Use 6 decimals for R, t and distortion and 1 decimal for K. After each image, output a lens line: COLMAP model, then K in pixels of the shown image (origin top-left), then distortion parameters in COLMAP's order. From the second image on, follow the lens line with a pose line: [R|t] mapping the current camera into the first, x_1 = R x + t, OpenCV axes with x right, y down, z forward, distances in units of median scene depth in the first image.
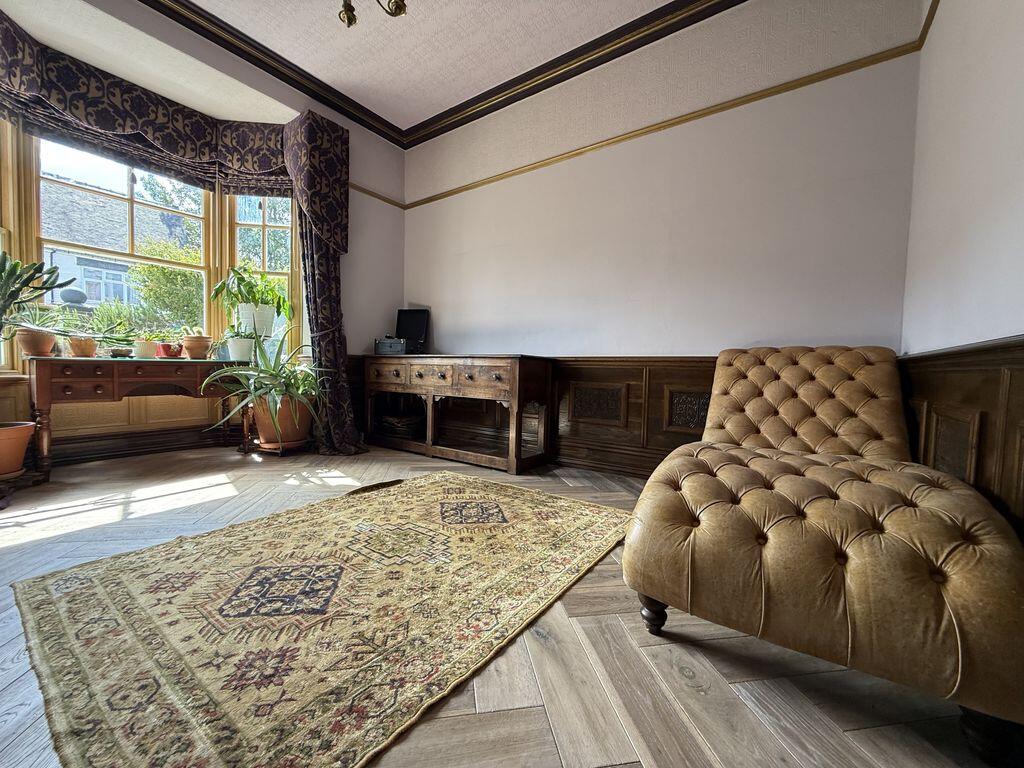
lens RADIAL K [[407.8, 0, 509.4], [0, 407.8, 385.0], [0, 0, 1]] dist [0.000768, 0.000217]
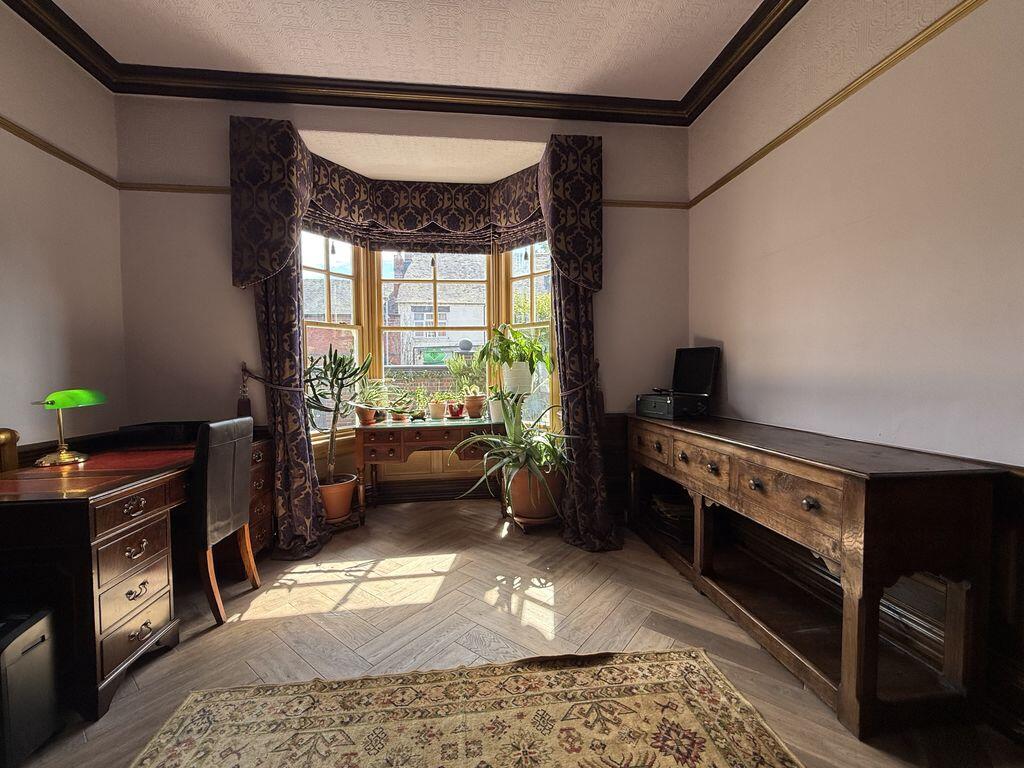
lens RADIAL K [[407.8, 0, 509.4], [0, 407.8, 385.0], [0, 0, 1]] dist [0.000768, 0.000217]
pose [[0.677316, -0.004105, -0.735681, 0.073550], [-0.005044, 0.999935, -0.010224, -0.135197], [0.735675, 0.010635, 0.677251, 0.348782]]
